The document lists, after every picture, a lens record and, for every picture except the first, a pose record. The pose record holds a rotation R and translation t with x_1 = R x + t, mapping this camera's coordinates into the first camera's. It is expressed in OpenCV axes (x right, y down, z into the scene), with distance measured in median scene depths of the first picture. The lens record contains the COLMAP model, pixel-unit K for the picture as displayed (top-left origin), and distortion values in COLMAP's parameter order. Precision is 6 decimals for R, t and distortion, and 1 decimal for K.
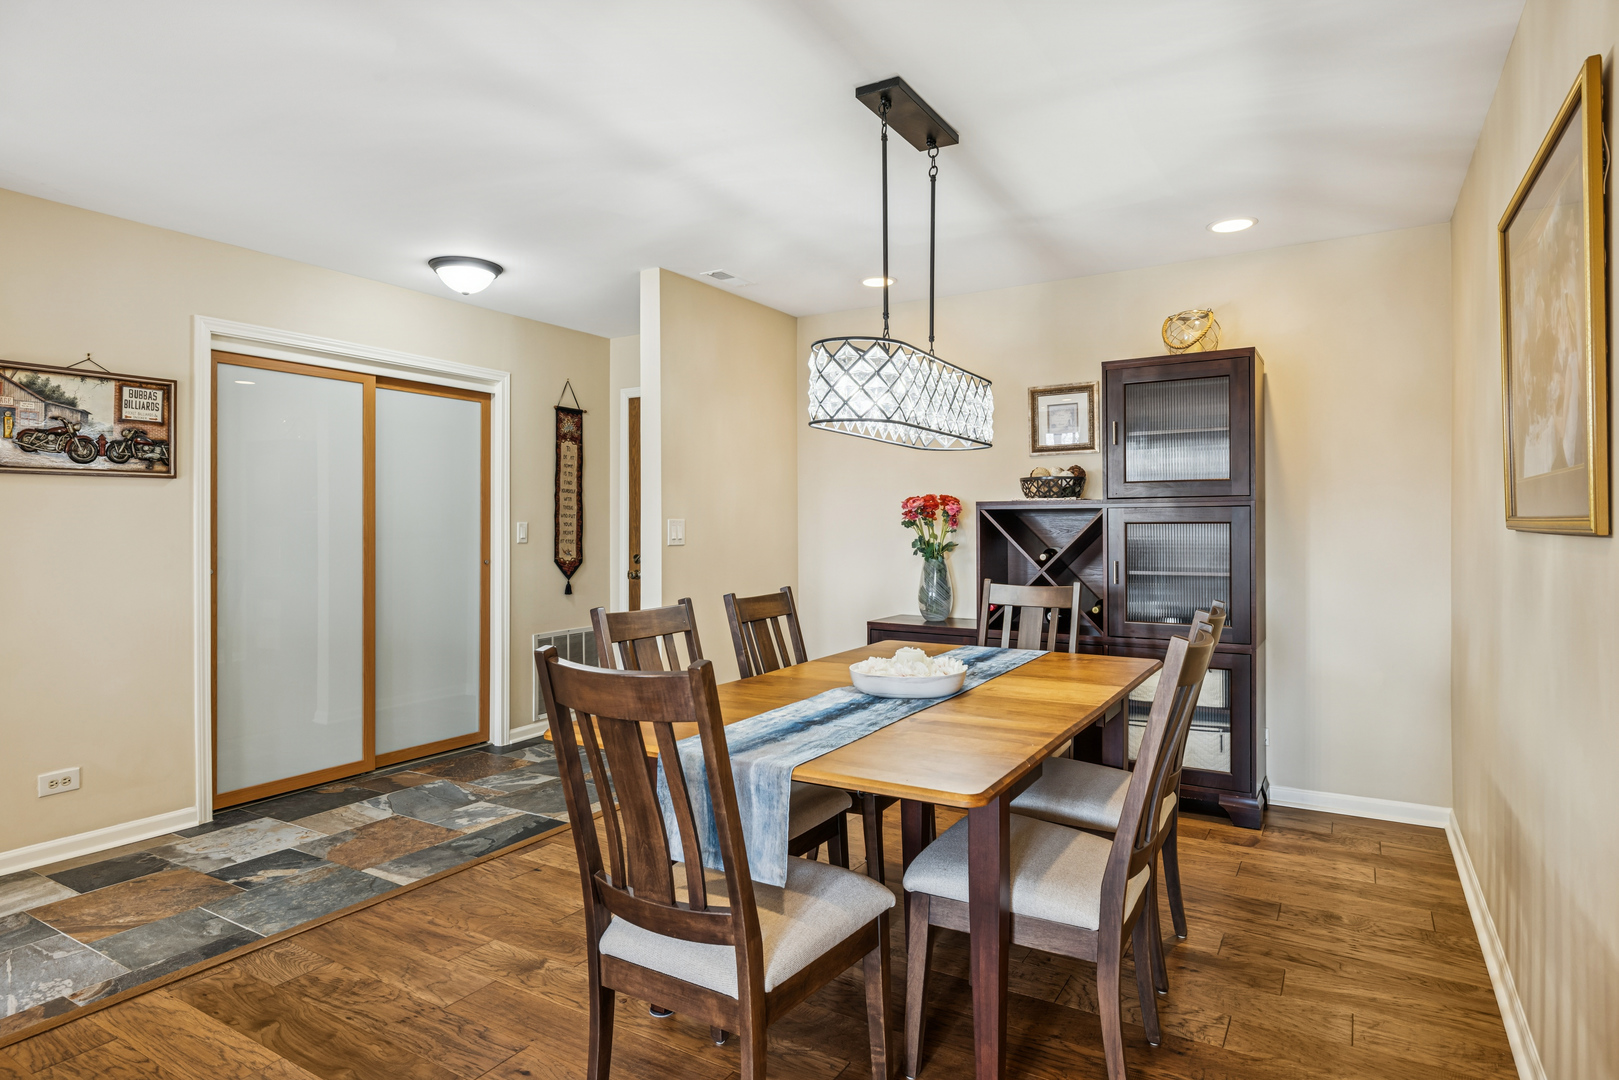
lens RADIAL K [[901.5, 0, 807.0], [0, 901.5, 523.8], [0, 0, 1]] dist [0.004006, -0.000607]
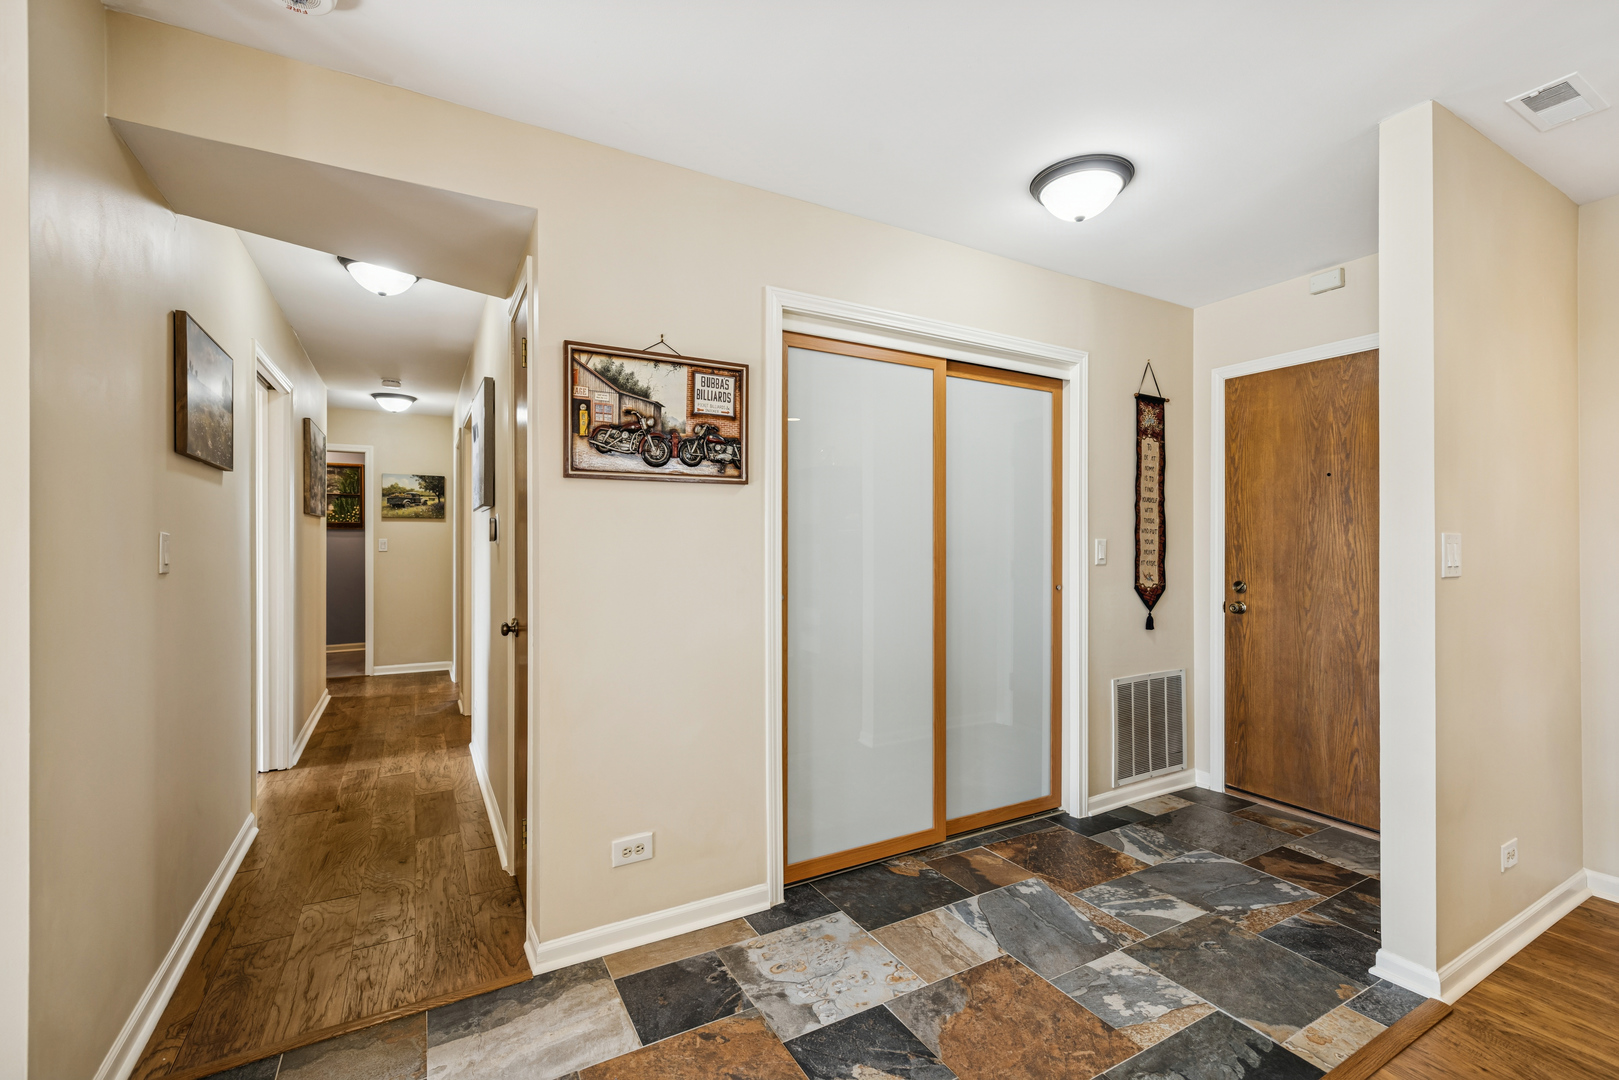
lens RADIAL K [[694.1, 0, 806.9], [0, 694.1, 542.6], [0, 0, 1]] dist [0.001590, 0.001127]
pose [[0.870506, 0.001254, -0.492155, -0.324267], [-0.001324, 0.999999, 0.000206, 0.002443], [0.492155, 0.000472, 0.870507, 0.453577]]
